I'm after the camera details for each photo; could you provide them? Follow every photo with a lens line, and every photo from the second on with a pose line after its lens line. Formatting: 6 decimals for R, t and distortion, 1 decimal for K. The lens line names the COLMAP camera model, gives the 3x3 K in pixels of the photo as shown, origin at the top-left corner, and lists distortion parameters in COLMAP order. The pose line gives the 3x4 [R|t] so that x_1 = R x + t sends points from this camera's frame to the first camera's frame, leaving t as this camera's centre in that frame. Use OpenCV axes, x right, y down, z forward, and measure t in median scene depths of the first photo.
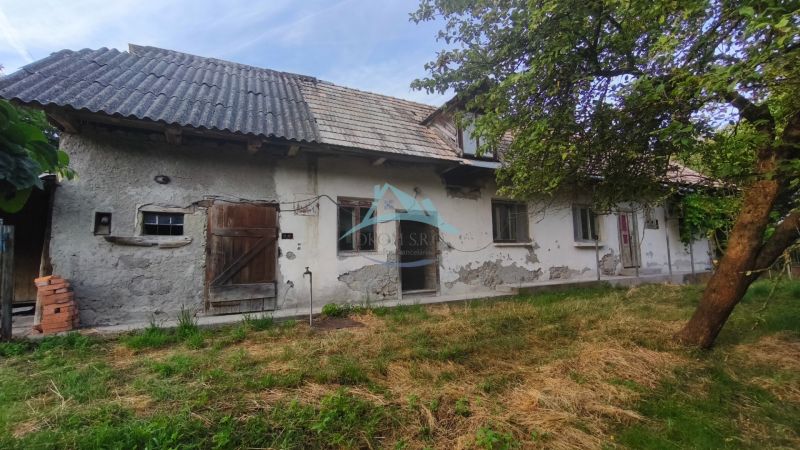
lens RADIAL K [[337.4, 0, 403.2], [0, 337.4, 227.4], [0, 0, 1]] dist [-0.008472, 0.000114]
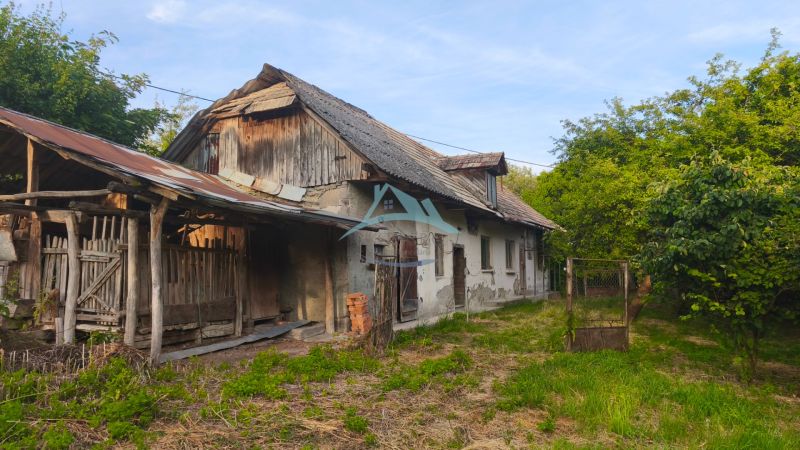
lens RADIAL K [[515.3, 0, 411.6], [0, 515.3, 225.2], [0, 0, 1]] dist [0.079885, -0.051952]
pose [[0.793973, 0.075526, 0.603243, -1.160830], [-0.068667, 0.997045, -0.034452, -0.036940], [-0.604062, -0.014069, 0.796813, -0.427423]]
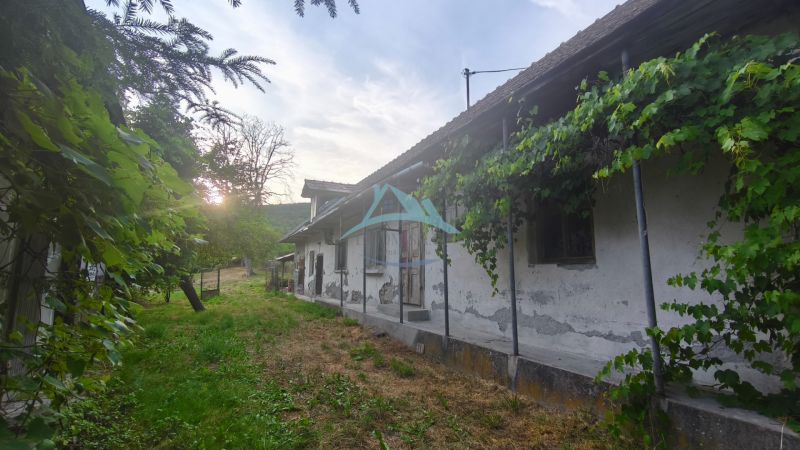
lens RADIAL K [[337.4, 0, 403.2], [0, 337.4, 227.4], [0, 0, 1]] dist [-0.008472, 0.000114]
pose [[0.000790, -0.103594, -0.994619, 1.812057], [0.111725, 0.988402, -0.102858, 0.042864], [0.993739, -0.111043, 0.012355, 1.303810]]
